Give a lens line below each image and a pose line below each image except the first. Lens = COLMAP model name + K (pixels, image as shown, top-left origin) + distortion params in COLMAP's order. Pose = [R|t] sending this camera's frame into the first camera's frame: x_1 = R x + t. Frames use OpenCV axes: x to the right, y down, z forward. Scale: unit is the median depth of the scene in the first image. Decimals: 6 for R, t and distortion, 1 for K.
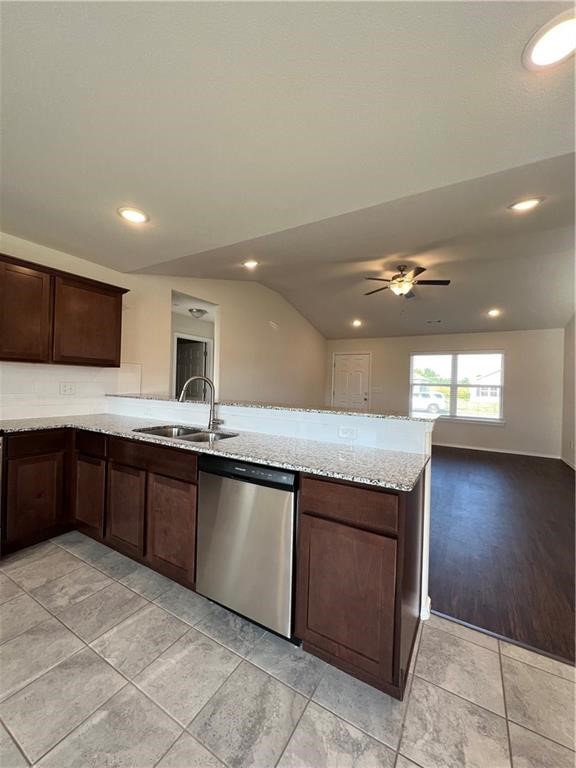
lens RADIAL K [[307.9, 0, 289.6], [0, 307.9, 386.3], [0, 0, 1]] dist [0.000696, -0.000100]
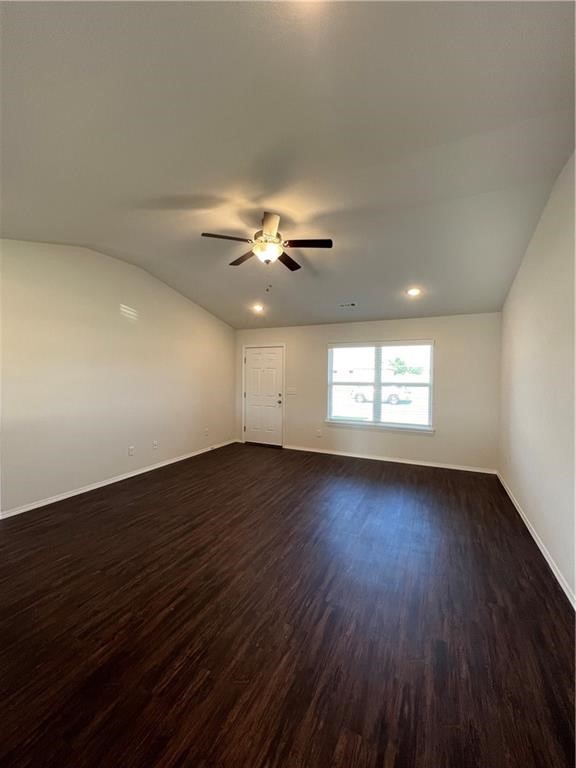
lens RADIAL K [[307.9, 0, 290.0], [0, 307.9, 385.0], [0, 0, 1]] dist [0.000696, -0.000100]
pose [[0.996276, -0.023020, 0.083091, 0.470793], [0.020897, 0.999435, 0.026323, -0.054963], [-0.083650, -0.024489, 0.996194, 0.416833]]
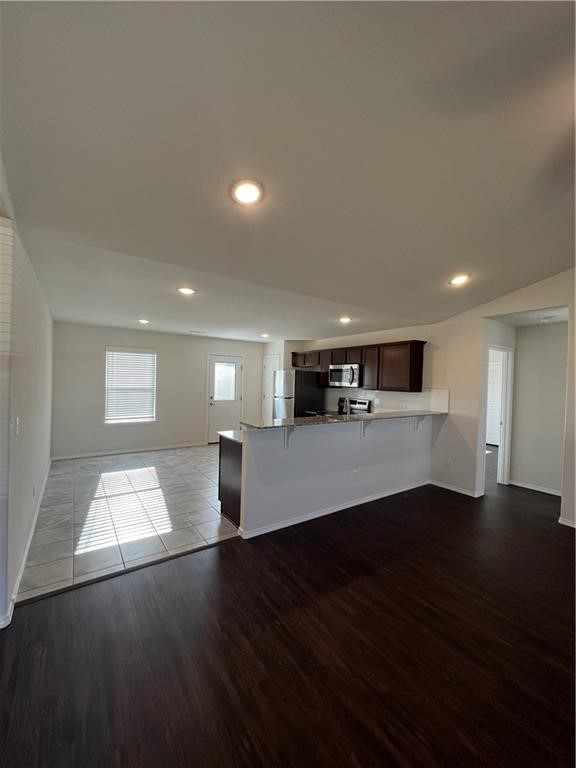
lens RADIAL K [[306.6, 0, 292.0], [0, 306.6, 383.7], [0, 0, 1]] dist [0.000052, 0.000161]
pose [[-0.405571, -0.023432, -0.913763, 0.977298], [-0.040112, 0.999165, -0.007819, -0.063189], [0.913183, 0.033482, -0.406172, 0.982064]]
